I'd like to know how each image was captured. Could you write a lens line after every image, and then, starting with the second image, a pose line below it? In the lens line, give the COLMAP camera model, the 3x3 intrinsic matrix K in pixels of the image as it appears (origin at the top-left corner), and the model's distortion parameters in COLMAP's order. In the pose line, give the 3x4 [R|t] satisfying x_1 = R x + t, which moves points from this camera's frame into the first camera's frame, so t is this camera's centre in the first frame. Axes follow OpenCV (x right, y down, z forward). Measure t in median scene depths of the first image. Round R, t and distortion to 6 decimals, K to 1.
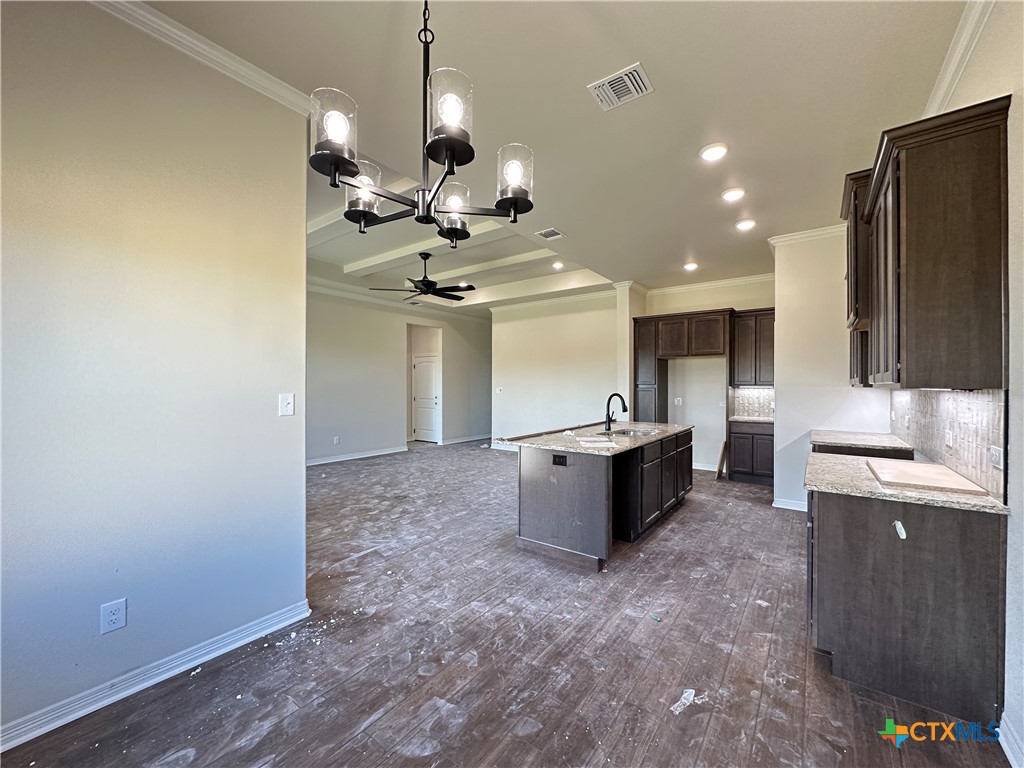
lens RADIAL K [[407.8, 0, 507.6], [0, 407.8, 386.7], [0, 0, 1]] dist [-0.003245, 0.001043]
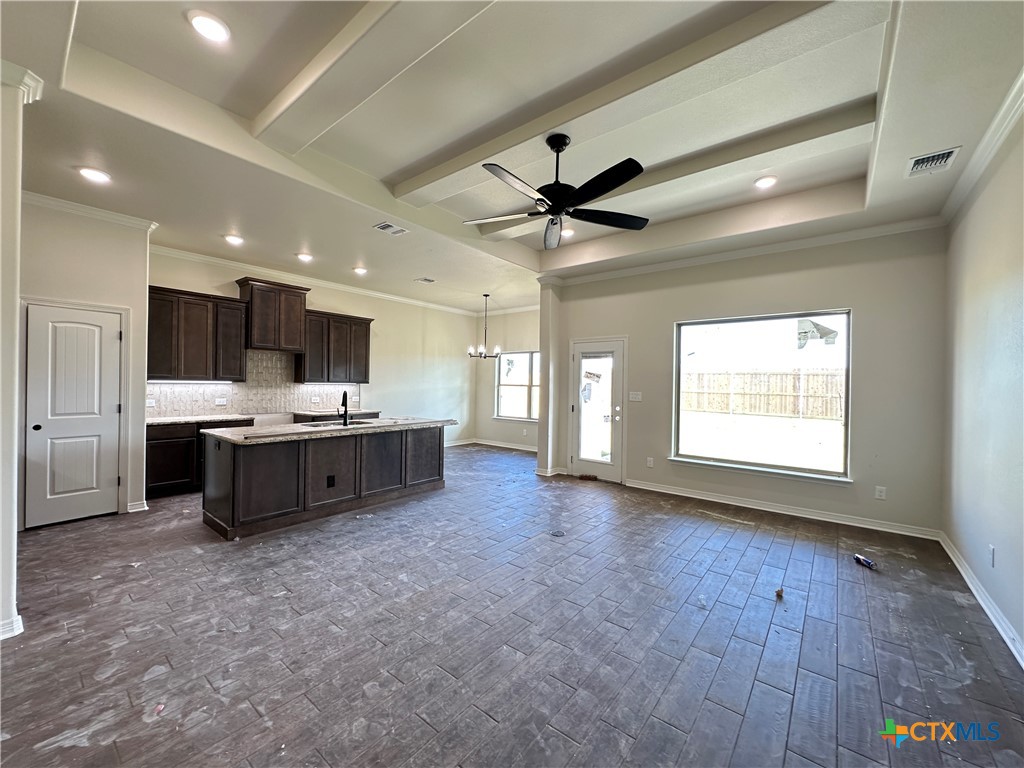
lens RADIAL K [[407.8, 0, 514.2], [0, 407.8, 384.1], [0, 0, 1]] dist [-0.003245, 0.001043]
pose [[-0.999663, -0.009705, 0.024077, -0.248025], [-0.009700, 0.999953, 0.000339, -0.015306], [-0.024079, 0.000105, -0.999710, 2.239809]]
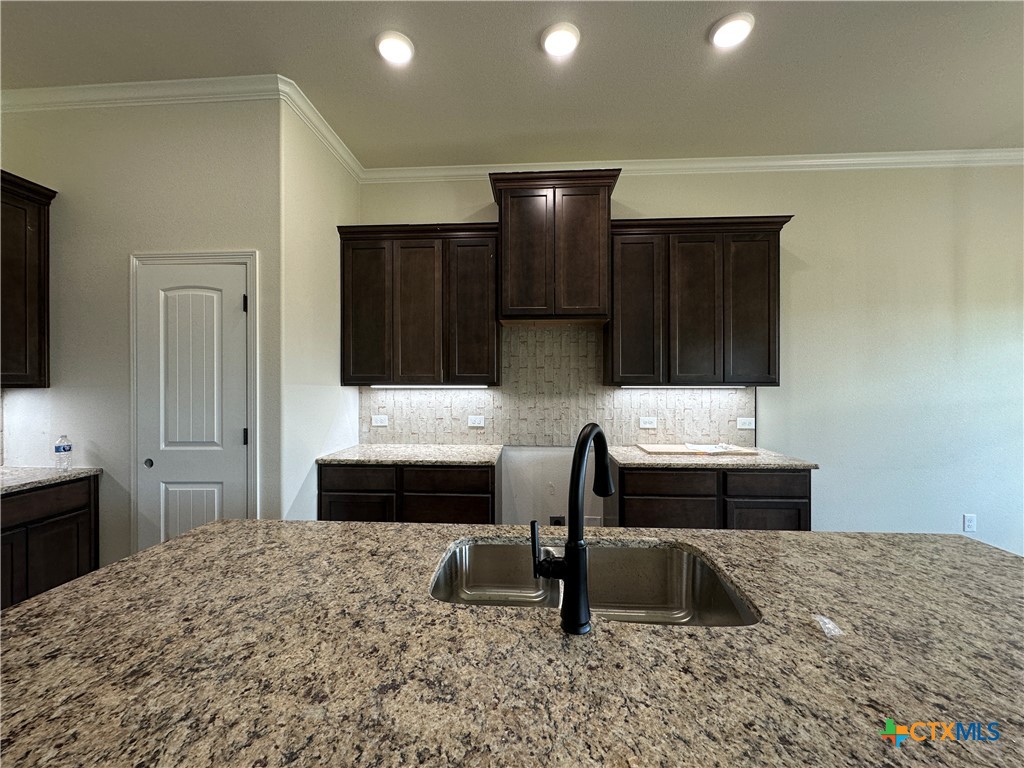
lens RADIAL K [[407.8, 0, 508.6], [0, 407.8, 383.0], [0, 0, 1]] dist [-0.003245, 0.001043]
pose [[-0.547828, 0.007724, 0.836556, -0.101115], [0.002589, 0.999968, -0.007537, -0.013908], [-0.836587, -0.001963, -0.547830, 1.820821]]
